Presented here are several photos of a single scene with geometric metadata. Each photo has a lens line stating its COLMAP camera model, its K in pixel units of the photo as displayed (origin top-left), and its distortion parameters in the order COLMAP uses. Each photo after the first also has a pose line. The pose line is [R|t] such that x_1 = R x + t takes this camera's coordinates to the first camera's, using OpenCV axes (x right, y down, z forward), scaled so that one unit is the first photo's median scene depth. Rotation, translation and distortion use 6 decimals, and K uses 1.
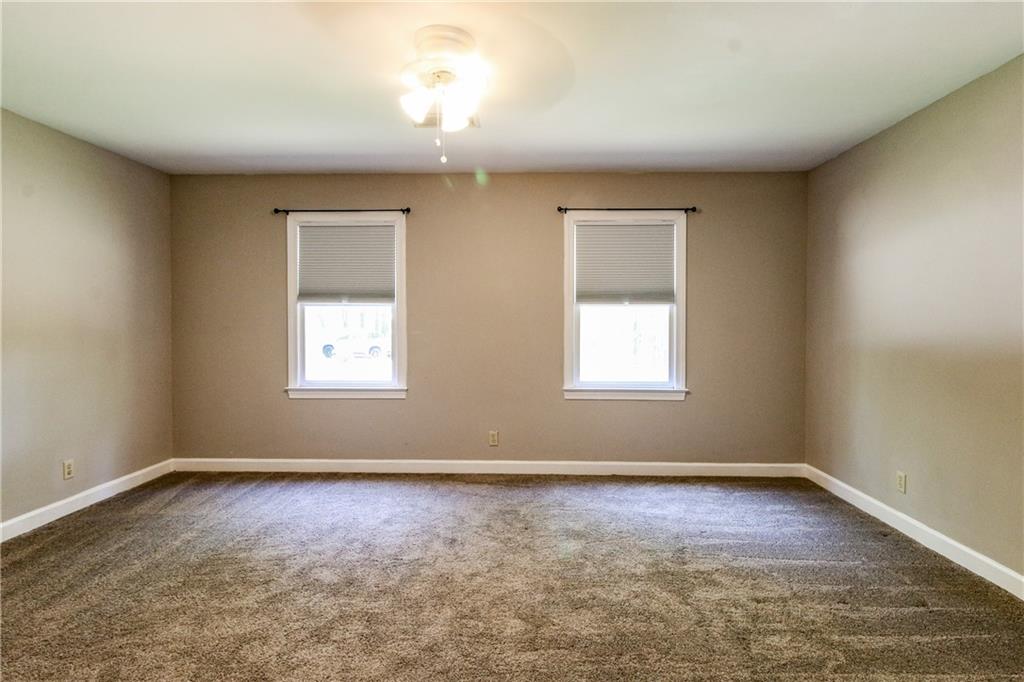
lens RADIAL K [[514.5, 0, 513.4], [0, 514.5, 334.5], [0, 0, 1]] dist [0.001515, -0.000459]
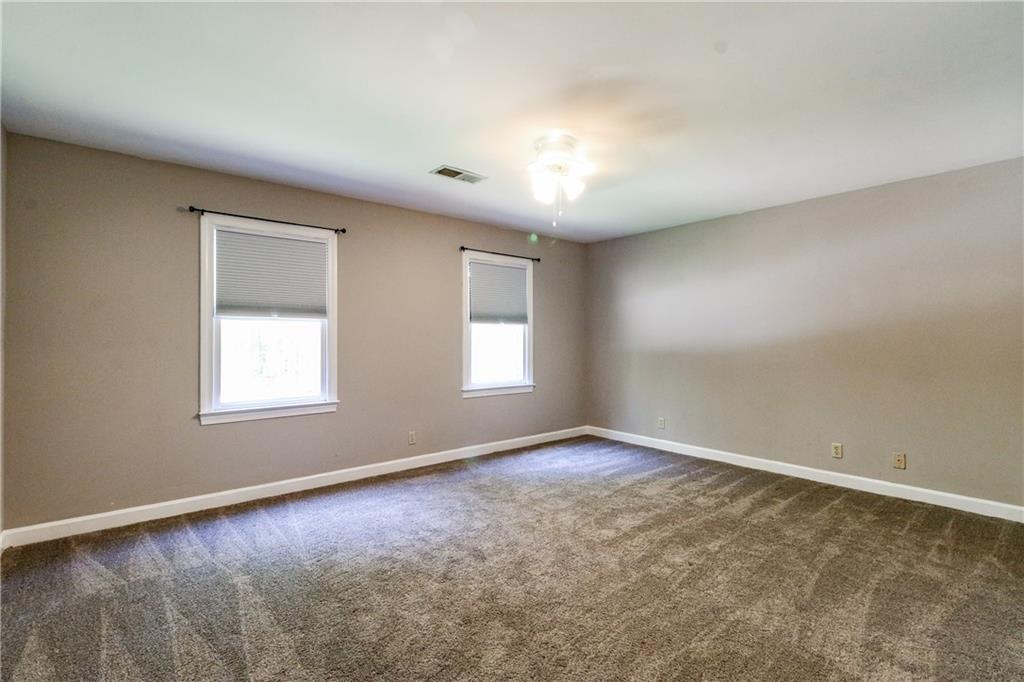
lens RADIAL K [[473.1, 0, 515.9], [0, 473.1, 337.7], [0, 0, 1]] dist [0.010925, -0.000811]
pose [[0.749164, -0.001464, 0.662383, -0.576882], [0.011337, 0.999879, -0.010613, -0.009115], [-0.662288, 0.015461, 0.749090, 0.043069]]
